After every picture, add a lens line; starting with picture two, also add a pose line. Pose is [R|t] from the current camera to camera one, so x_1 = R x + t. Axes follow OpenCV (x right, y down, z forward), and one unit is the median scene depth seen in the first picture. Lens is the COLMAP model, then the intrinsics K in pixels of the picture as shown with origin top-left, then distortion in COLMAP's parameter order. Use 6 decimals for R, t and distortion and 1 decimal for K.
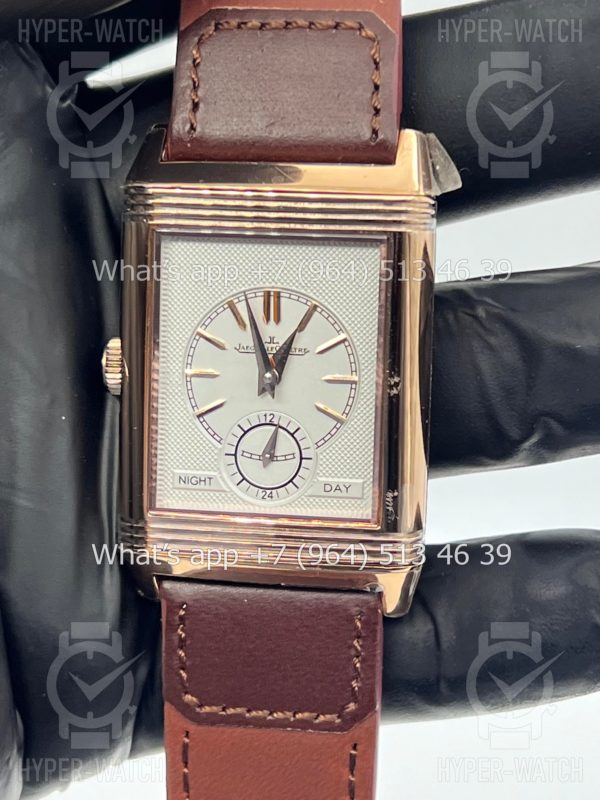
lens RADIAL K [[1790.6, 0, 297.2], [0, 1790.6, 398.1], [0, 0, 1]] dist [-0.041056, 5.110908]
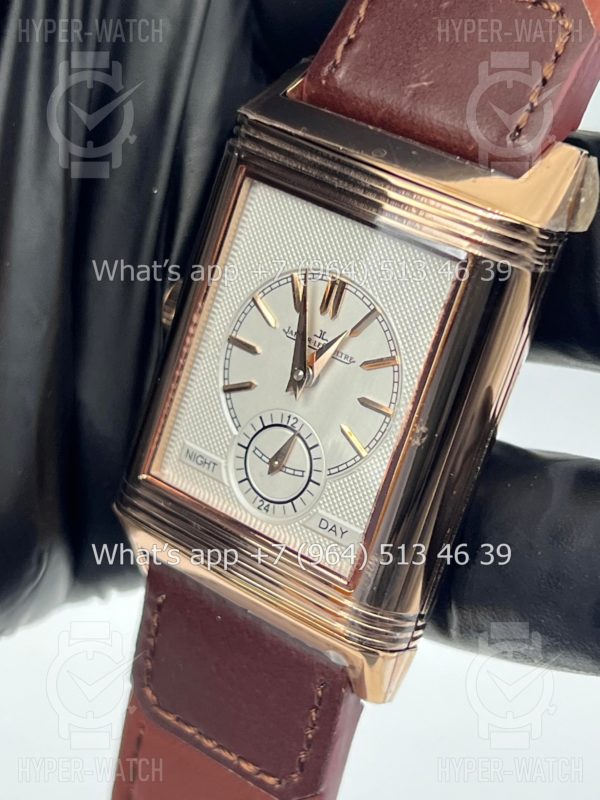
lens RADIAL K [[1793.8, 0, 300.0], [0, 1793.8, 400.0], [0, 0, 1]] dist [0.106201, 0.858190]
pose [[0.868590, 0.343336, -0.357310, 0.285880], [-0.336276, 0.938021, 0.083878, -0.070354], [0.363963, 0.047299, 0.930212, 0.215379]]
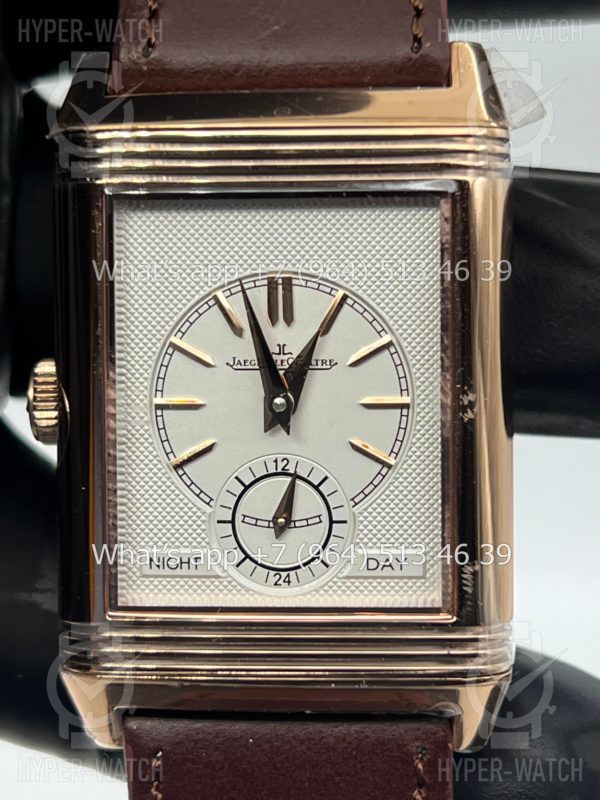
lens RADIAL K [[1835.0, 0, 300.0], [0, 1835.0, 400.0], [0, 0, 1]] dist [0.183267, -0.604712]
pose [[0.996077, -0.037654, 0.080086, -0.063467], [0.043247, 0.996659, -0.069284, 0.035248], [-0.077209, 0.072476, 0.994377, 0.304755]]
